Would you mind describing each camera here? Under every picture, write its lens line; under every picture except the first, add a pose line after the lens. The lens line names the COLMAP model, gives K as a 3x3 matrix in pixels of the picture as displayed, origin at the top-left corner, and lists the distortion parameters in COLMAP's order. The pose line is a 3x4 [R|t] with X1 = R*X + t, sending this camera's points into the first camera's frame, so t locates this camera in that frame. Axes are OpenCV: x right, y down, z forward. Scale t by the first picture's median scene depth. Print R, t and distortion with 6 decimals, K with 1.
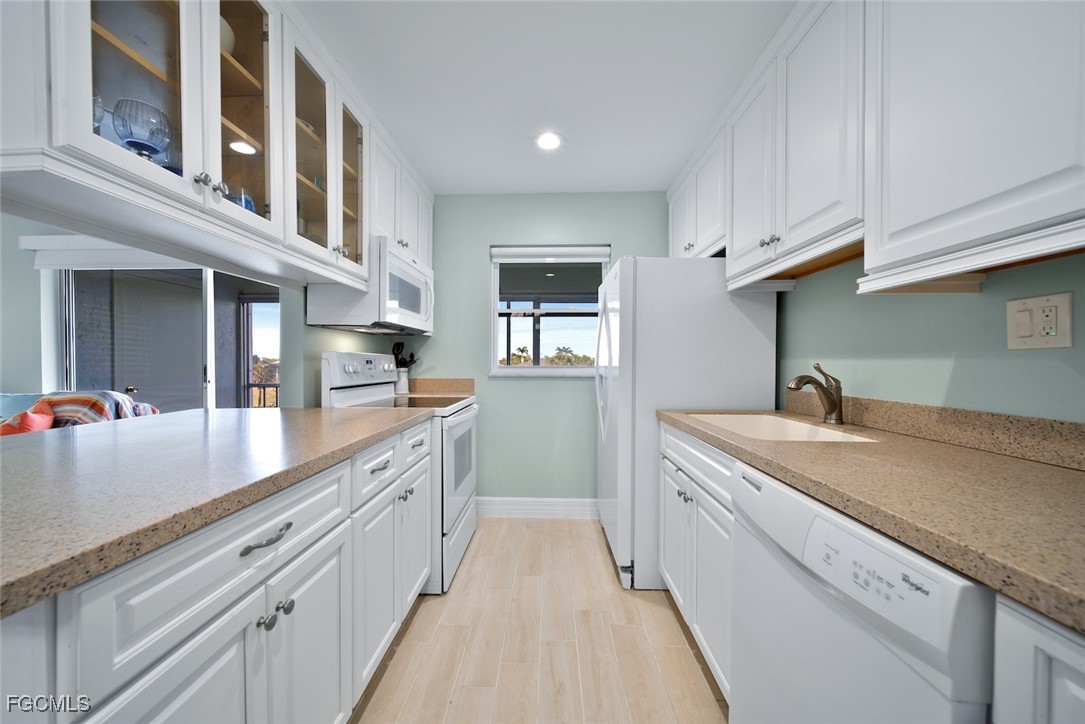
lens RADIAL K [[395.5, 0, 540.9], [0, 395.5, 365.3], [0, 0, 1]] dist [0.002418, -0.002109]
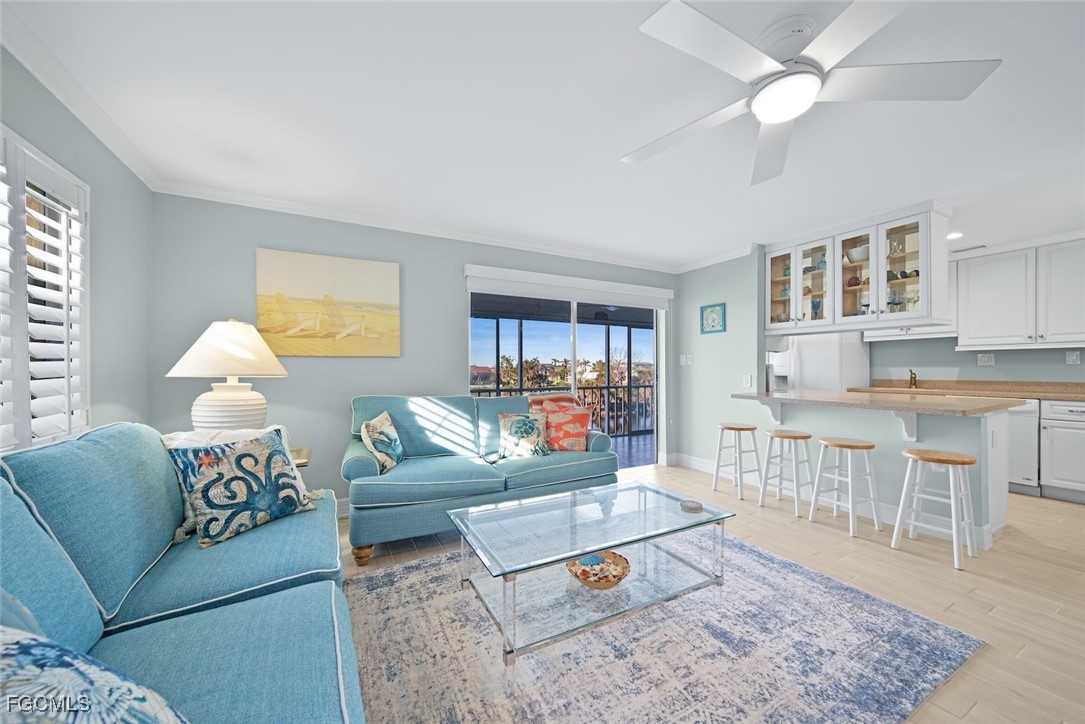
lens RADIAL K [[385.9, 0, 558.6], [0, 385.9, 367.0], [0, 0, 1]] dist [0.009134, -0.003749]
pose [[0.868020, -0.002136, 0.496525, -2.468712], [0.009431, 0.999881, -0.012185, -0.005958], [-0.496440, 0.015260, 0.867937, -0.196574]]
